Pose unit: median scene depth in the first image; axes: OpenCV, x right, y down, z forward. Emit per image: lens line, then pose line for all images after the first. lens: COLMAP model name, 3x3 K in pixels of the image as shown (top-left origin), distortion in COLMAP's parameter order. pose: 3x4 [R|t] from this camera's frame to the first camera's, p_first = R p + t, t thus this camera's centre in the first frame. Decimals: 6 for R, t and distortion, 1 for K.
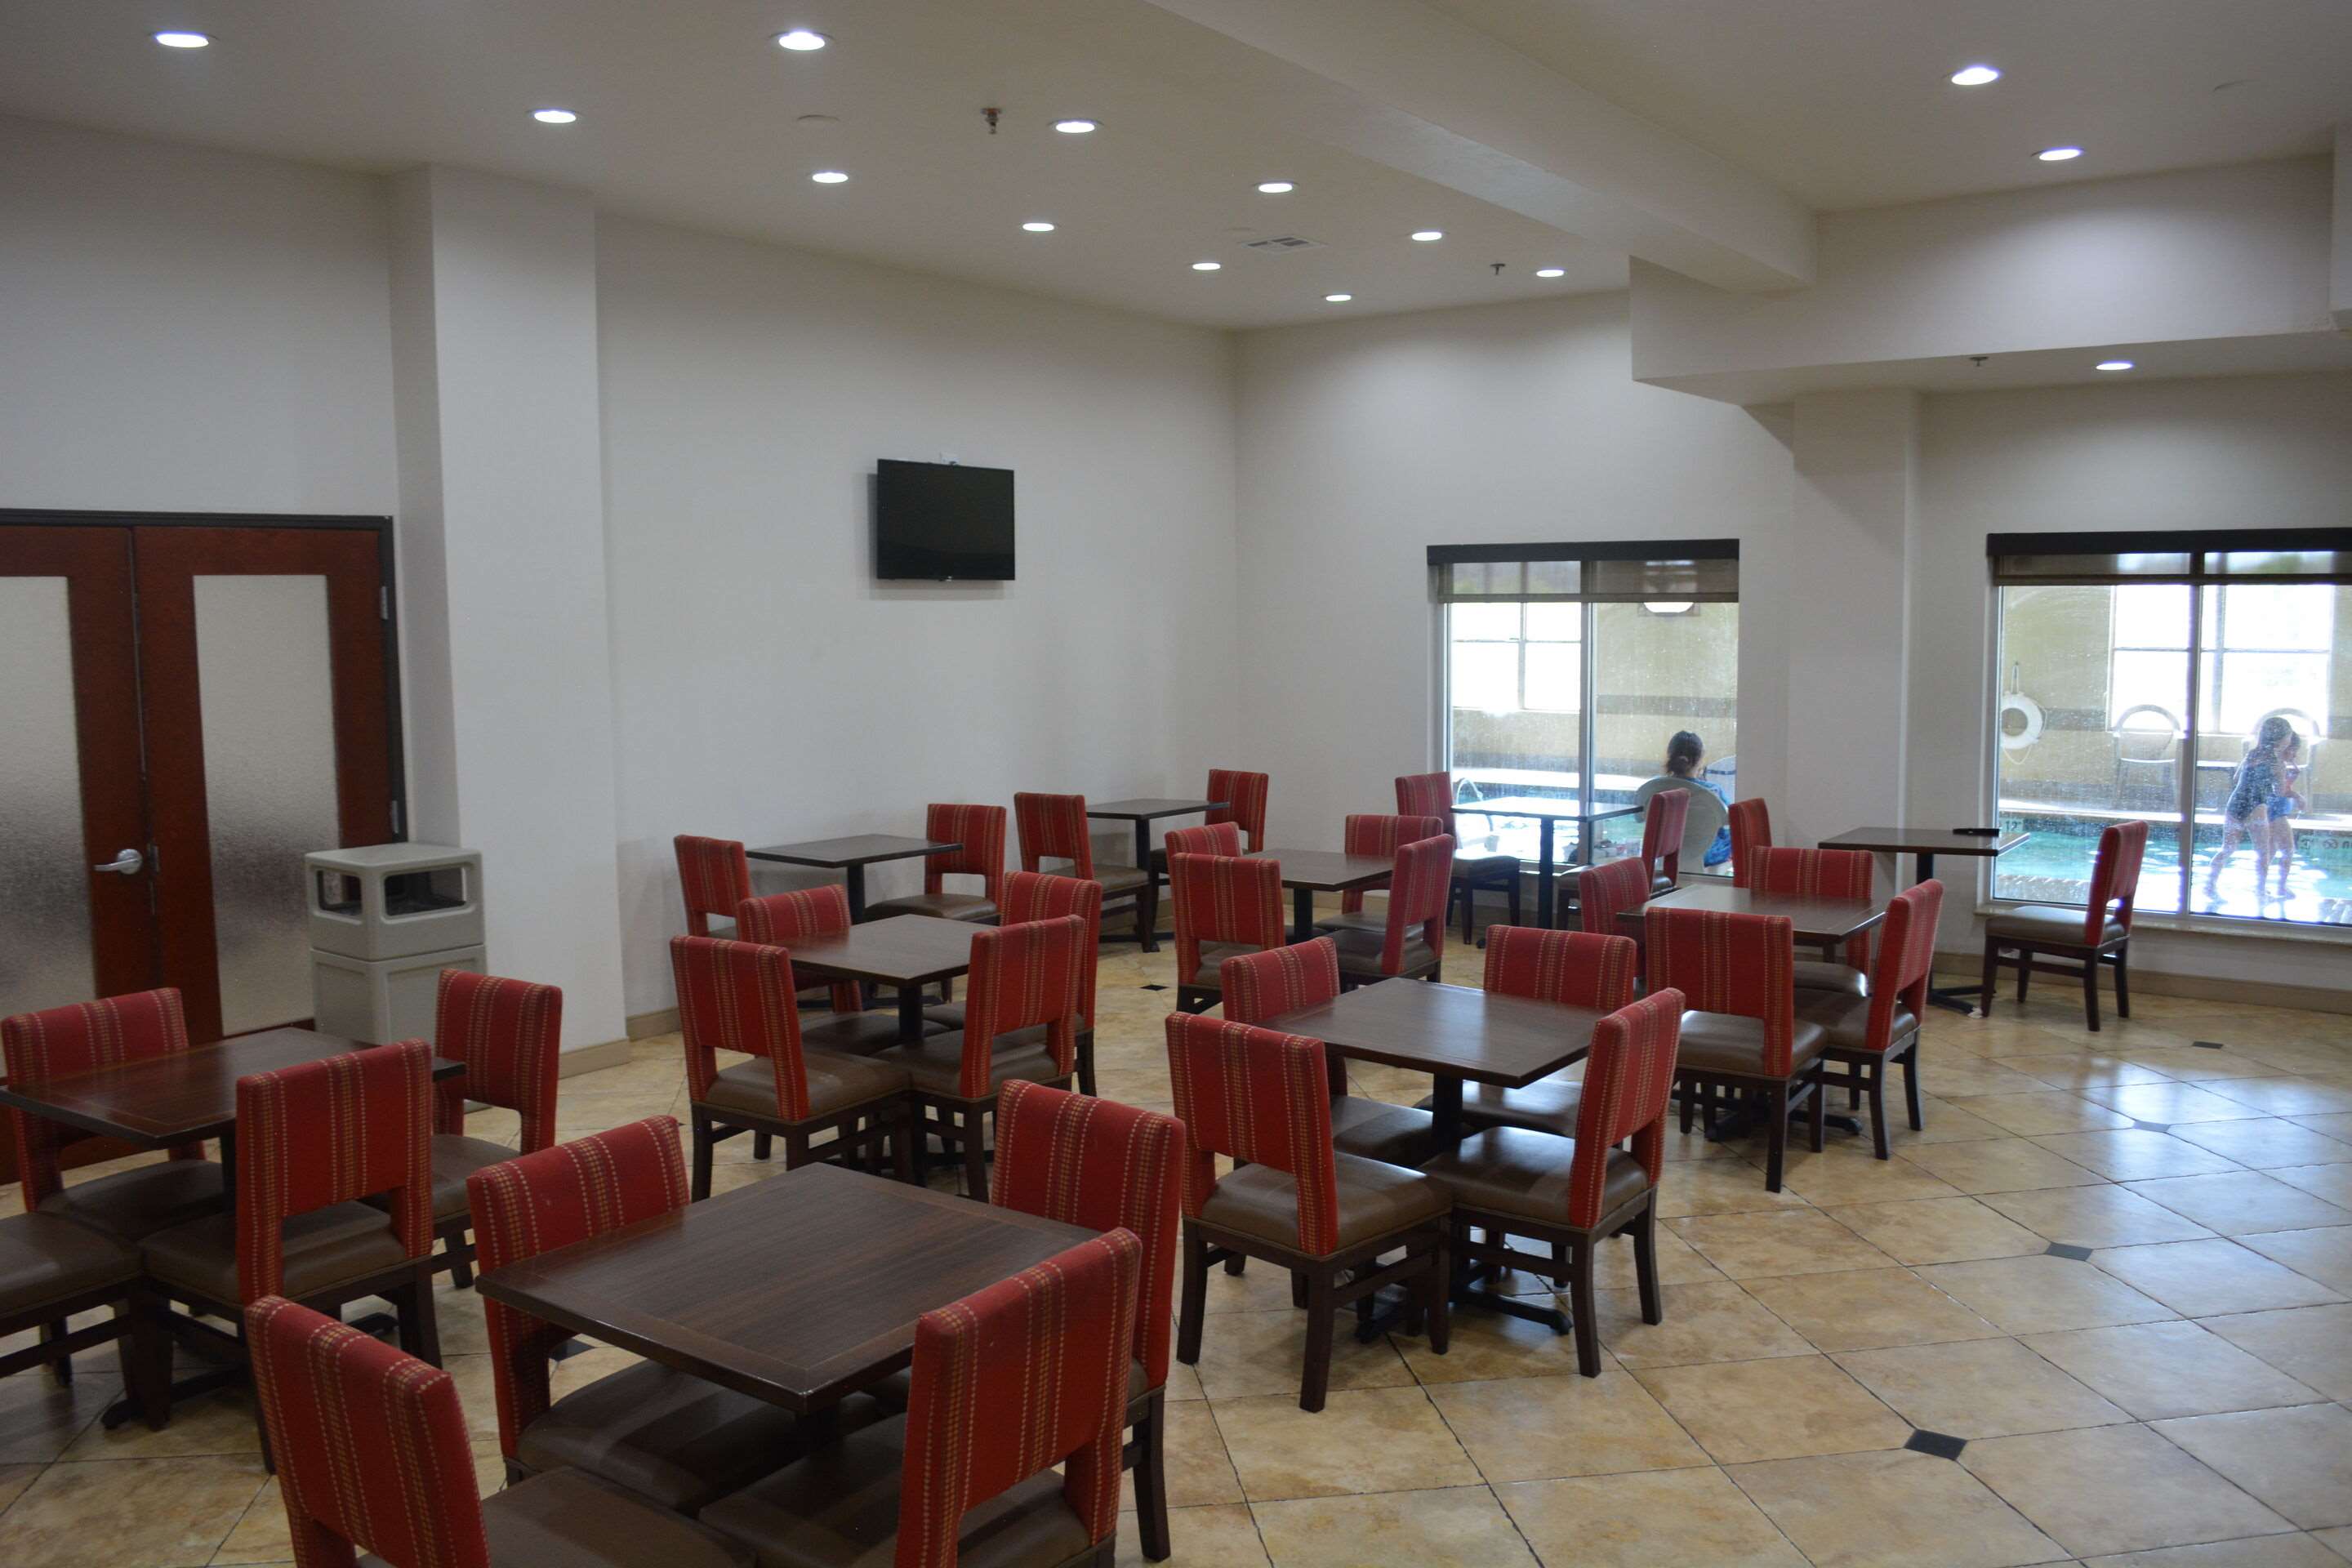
lens RADIAL K [[1911.8, 0, 1180.9], [0, 1911.8, 780.3], [0, 0, 1]] dist [-0.039011, -0.005460]
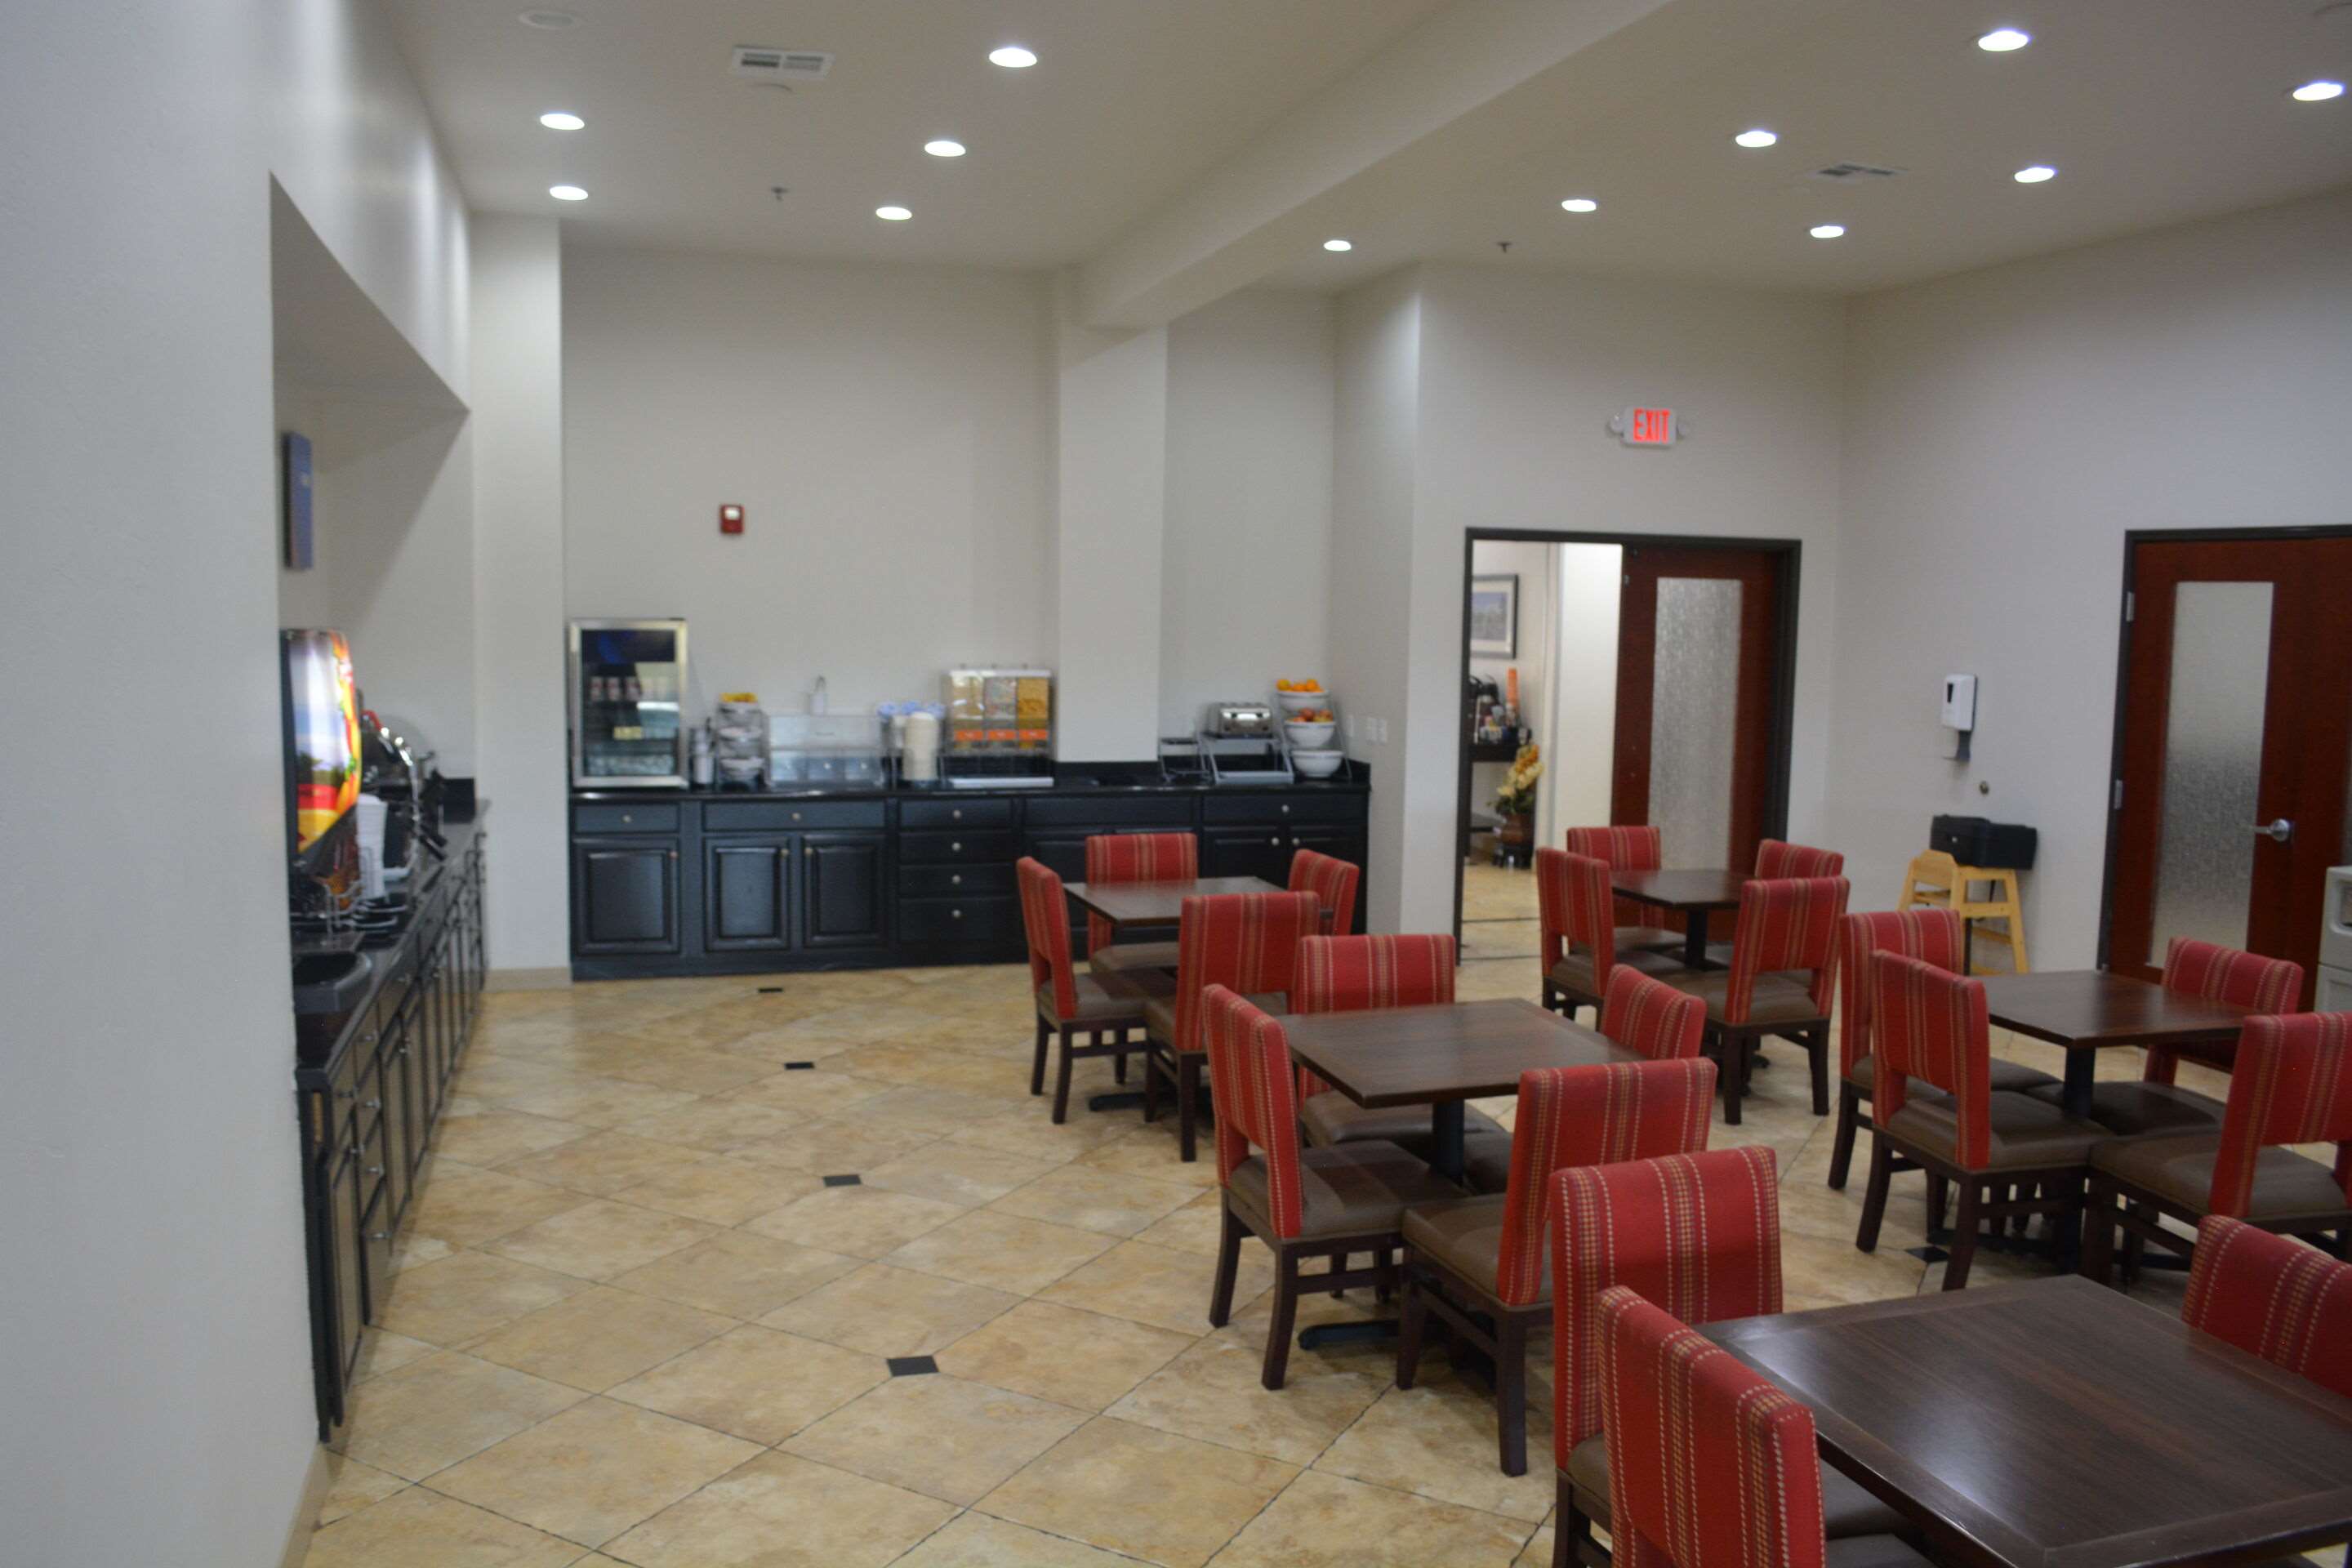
lens RADIAL K [[1911.8, 0, 1180.8], [0, 1911.8, 780.3], [0, 0, 1]] dist [-0.039011, -0.005460]
pose [[-0.617415, 0.069981, -0.783518, 1.029312], [-0.086275, 0.984002, 0.155873, -0.146492], [0.781892, 0.163836, -0.601500, 1.560052]]
